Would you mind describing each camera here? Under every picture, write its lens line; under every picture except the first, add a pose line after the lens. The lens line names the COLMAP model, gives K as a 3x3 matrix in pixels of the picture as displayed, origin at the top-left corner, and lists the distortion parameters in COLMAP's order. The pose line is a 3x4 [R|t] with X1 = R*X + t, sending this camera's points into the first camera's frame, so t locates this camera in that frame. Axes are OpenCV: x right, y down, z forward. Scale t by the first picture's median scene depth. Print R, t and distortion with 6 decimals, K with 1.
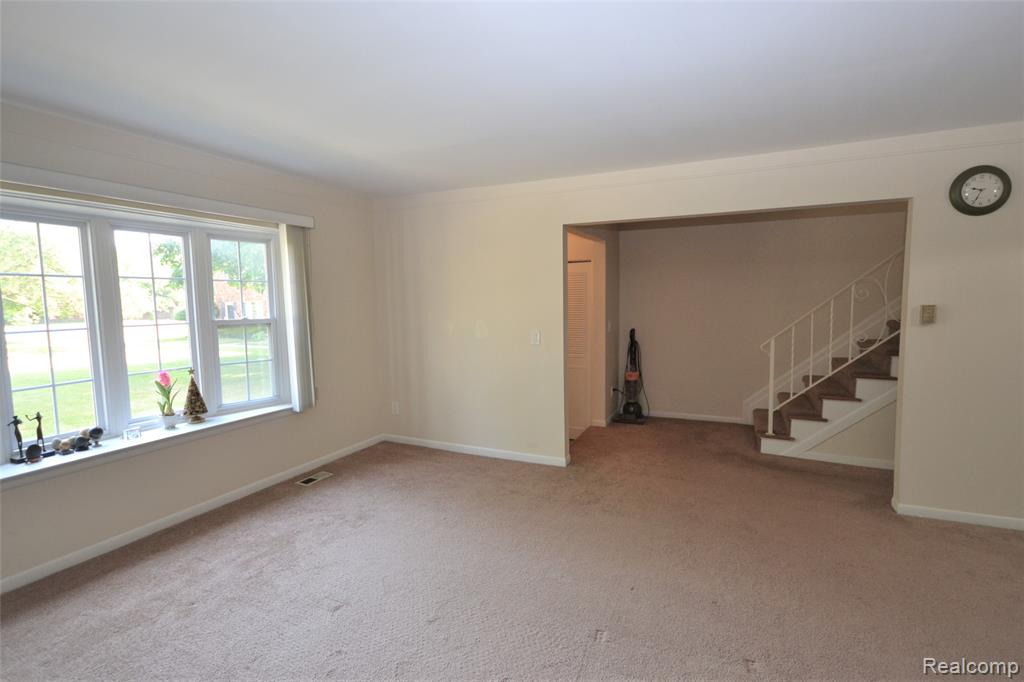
lens RADIAL K [[456.4, 0, 512.0], [0, 456.4, 341.0], [0, 0, 1]] dist [0.001160, -0.007022]
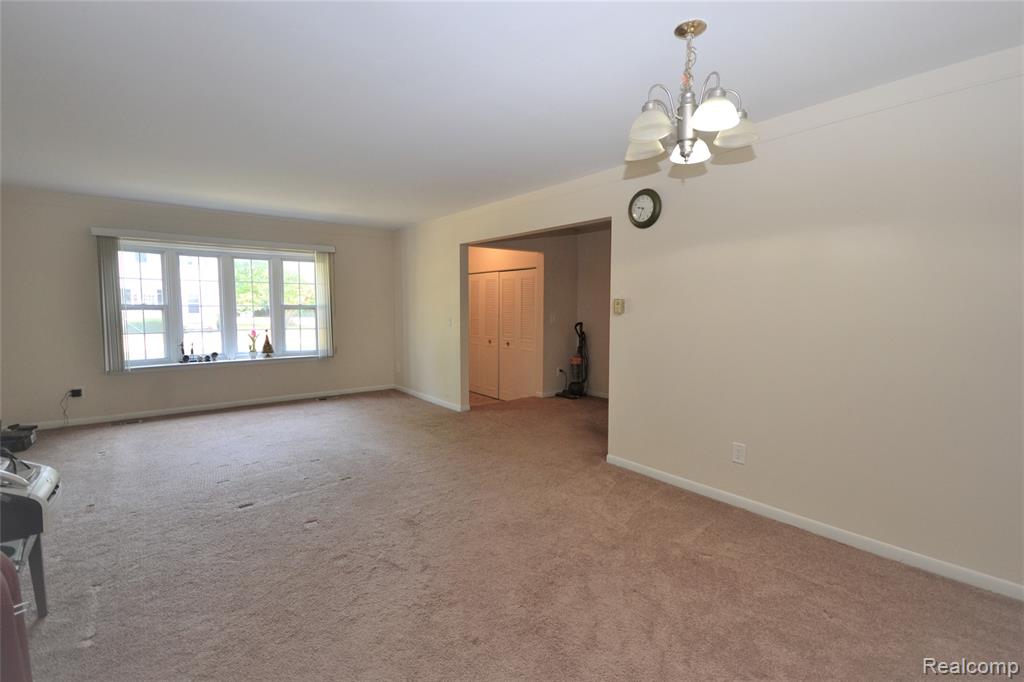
lens RADIAL K [[428.3, 0, 512.0], [0, 428.3, 341.0], [0, 0, 1]] dist [0.000684, 0.000012]
pose [[0.905517, 0.052836, -0.421008, 0.976281], [-0.053918, 0.998502, 0.009343, 0.037308], [0.420871, 0.014240, 0.907009, -0.194784]]
